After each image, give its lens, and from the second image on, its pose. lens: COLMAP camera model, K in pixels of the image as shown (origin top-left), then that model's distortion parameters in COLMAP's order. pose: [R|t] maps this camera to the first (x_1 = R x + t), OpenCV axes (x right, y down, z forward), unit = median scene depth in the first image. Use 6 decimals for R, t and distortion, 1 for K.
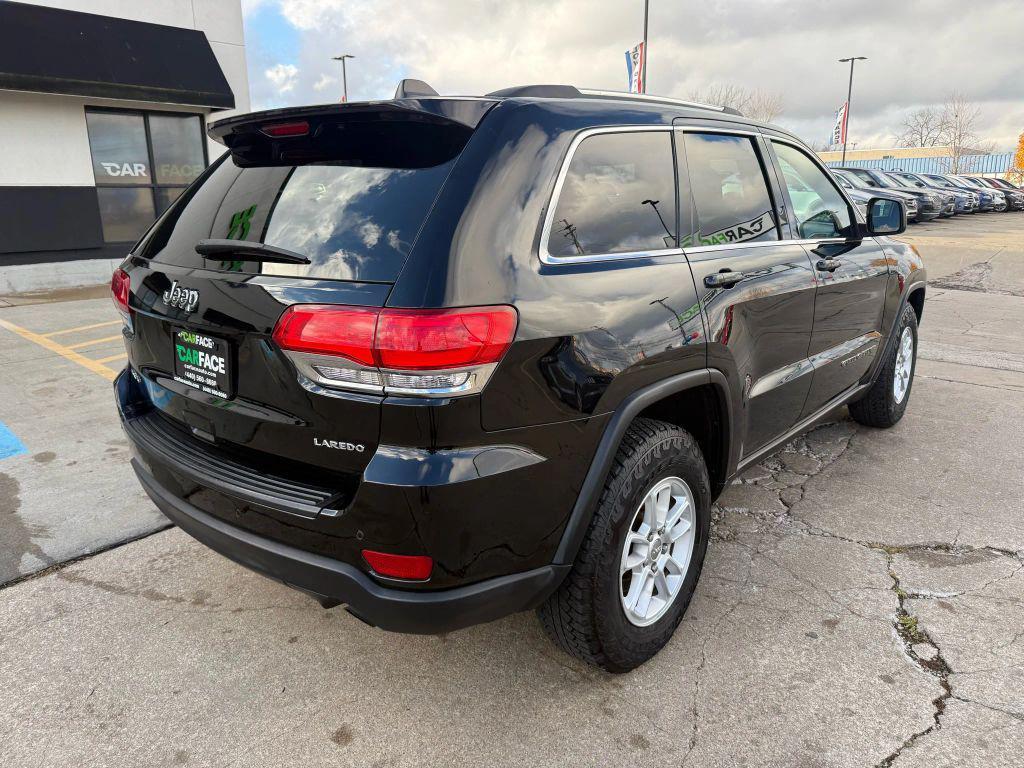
lens RADIAL K [[724.5, 0, 517.6], [0, 724.5, 383.8], [0, 0, 1]] dist [0.022979, -0.031920]
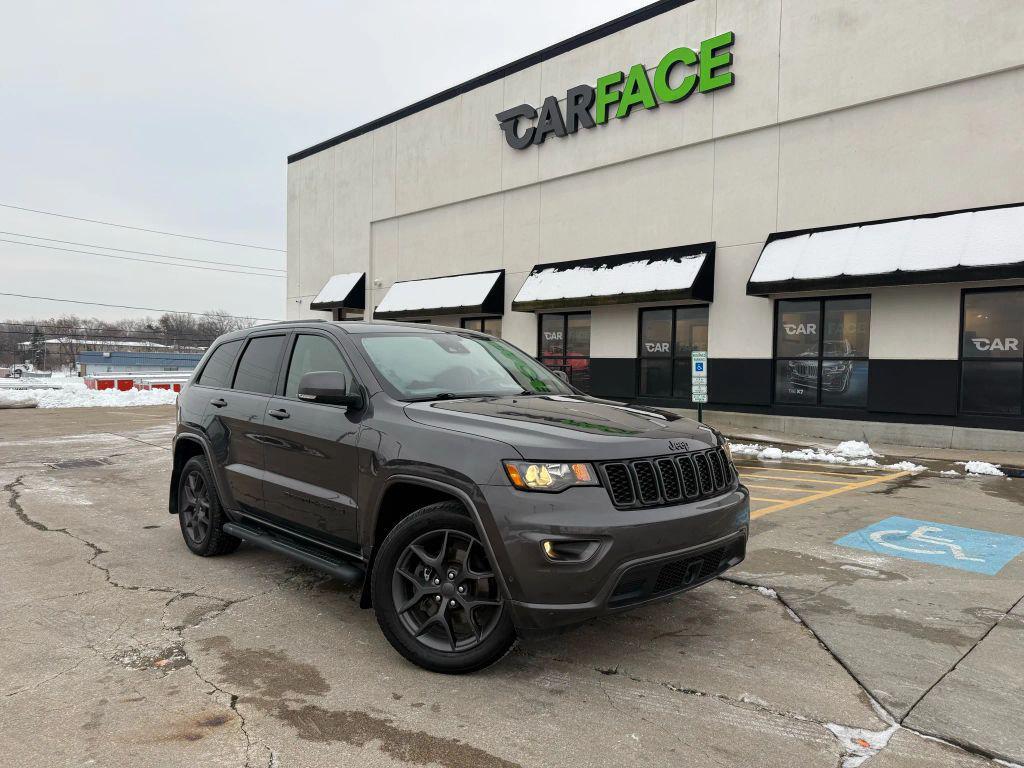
lens RADIAL K [[724.5, 0, 495.9], [0, 724.5, 382.5], [0, 0, 1]] dist [0.022979, -0.031920]
pose [[-0.078603, 0.036159, -0.996250, 2.427867], [-0.259131, 0.964250, 0.055443, -0.544412], [0.962638, 0.262517, -0.066423, 1.880307]]
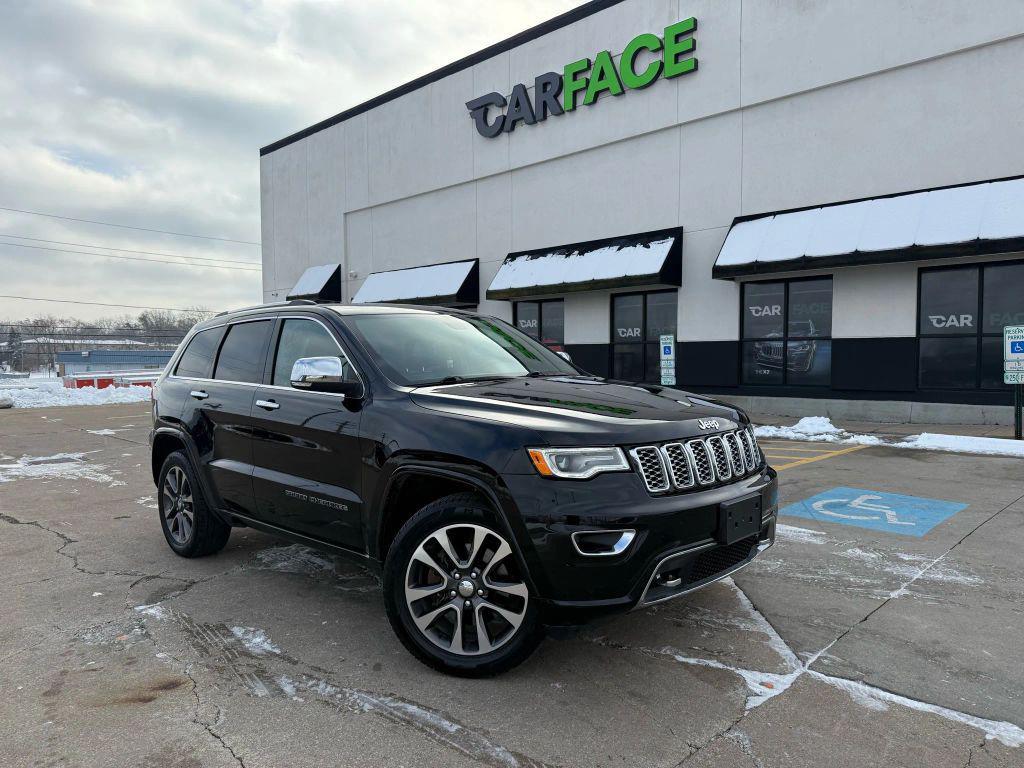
lens RADIAL K [[724.5, 0, 495.3], [0, 724.5, 388.0], [0, 0, 1]] dist [0.022979, -0.031920]
pose [[-0.057766, 0.059370, -0.996563, 2.500347], [-0.236887, 0.968906, 0.071453, -0.554886], [0.969818, 0.240200, -0.041906, 1.984746]]
